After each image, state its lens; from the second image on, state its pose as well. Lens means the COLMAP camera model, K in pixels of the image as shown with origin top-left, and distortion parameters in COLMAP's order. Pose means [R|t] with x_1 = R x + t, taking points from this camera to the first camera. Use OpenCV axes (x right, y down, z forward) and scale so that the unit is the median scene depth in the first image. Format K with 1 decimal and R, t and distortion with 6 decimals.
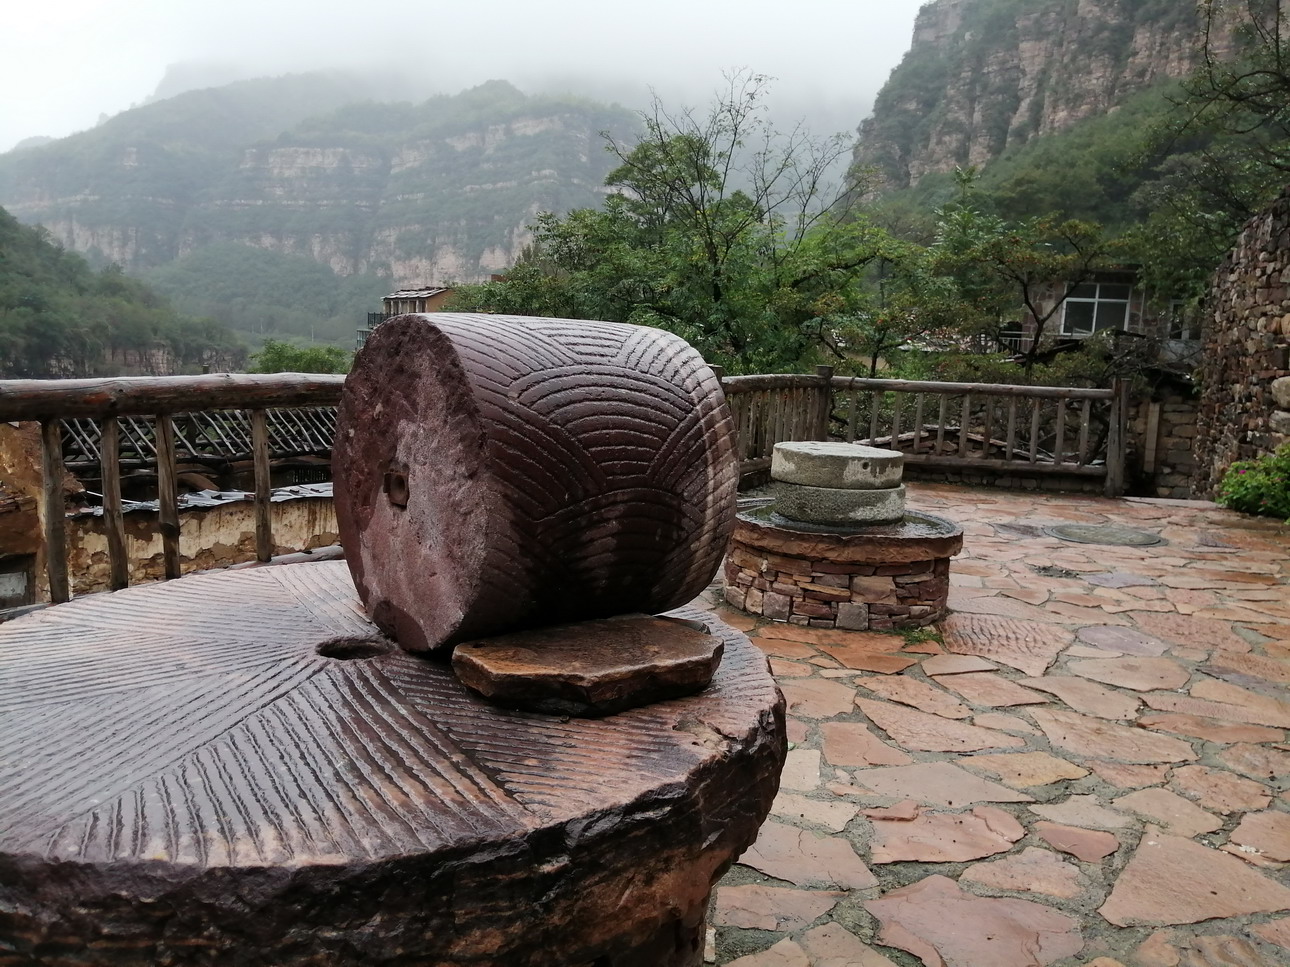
lens RADIAL K [[1035.4, 0, 641.2], [0, 1035.4, 485.2], [0, 0, 1]] dist [0.028698, -0.038021]
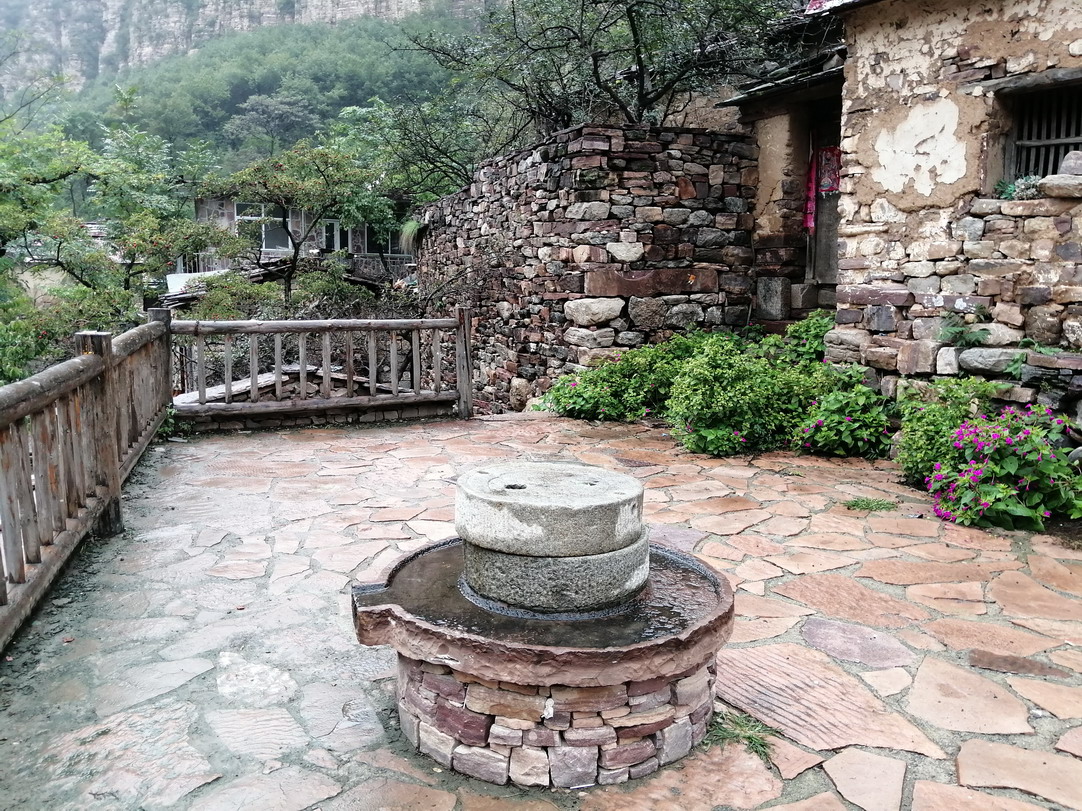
lens RADIAL K [[868.4, 0, 542.1], [0, 868.4, 412.1], [0, 0, 1]] dist [0.028698, -0.038021]
pose [[0.713062, -0.142212, 0.686527, -0.096156], [0.108912, 0.989793, 0.091910, -0.065062], [-0.692590, 0.009234, 0.721272, 0.288833]]
